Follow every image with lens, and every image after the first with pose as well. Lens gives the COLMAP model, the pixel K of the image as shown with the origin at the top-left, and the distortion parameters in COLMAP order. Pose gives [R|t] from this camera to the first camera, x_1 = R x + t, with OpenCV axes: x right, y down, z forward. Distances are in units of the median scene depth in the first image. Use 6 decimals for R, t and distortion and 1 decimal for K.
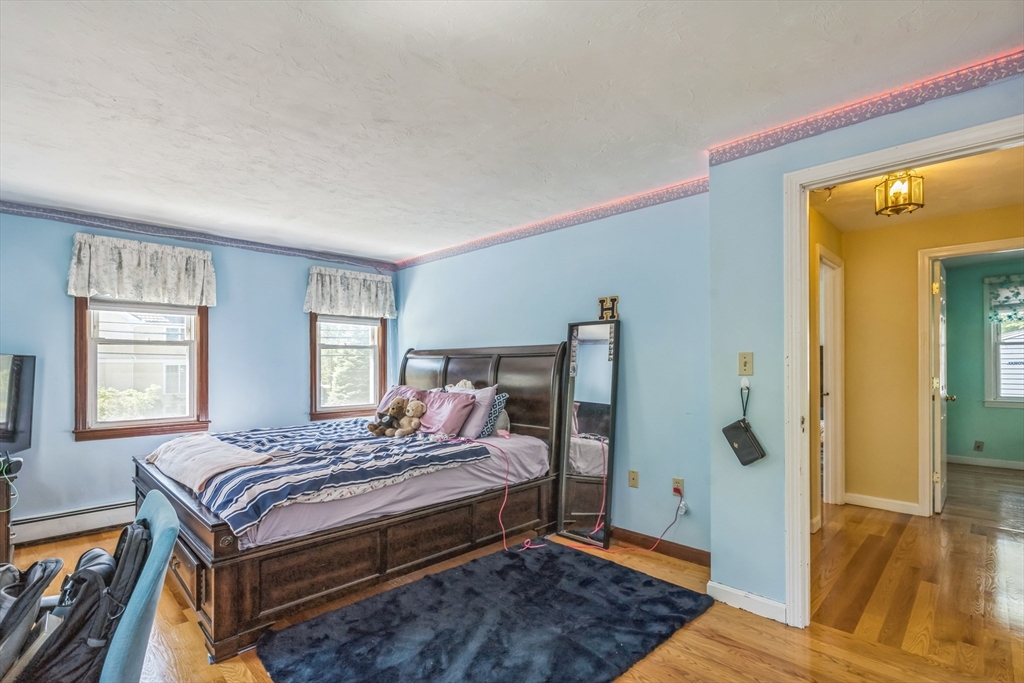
lens RADIAL K [[477.1, 0, 523.2], [0, 477.1, 359.9], [0, 0, 1]] dist [-0.001372, 0.000248]
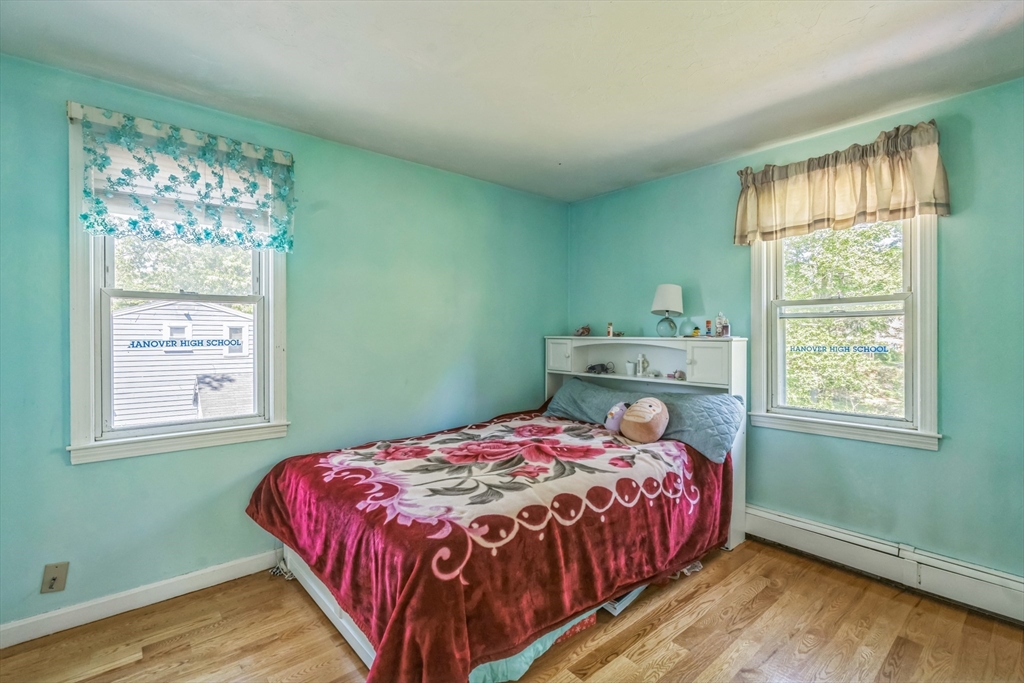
lens RADIAL K [[477.1, 0, 514.8], [0, 477.1, 338.6], [0, 0, 1]] dist [-0.001372, 0.000248]
pose [[0.084801, -0.000619, 0.996398, 0.655131], [-0.003000, 0.999995, 0.000876, 0.001659], [-0.996393, -0.003064, 0.084798, 0.652117]]
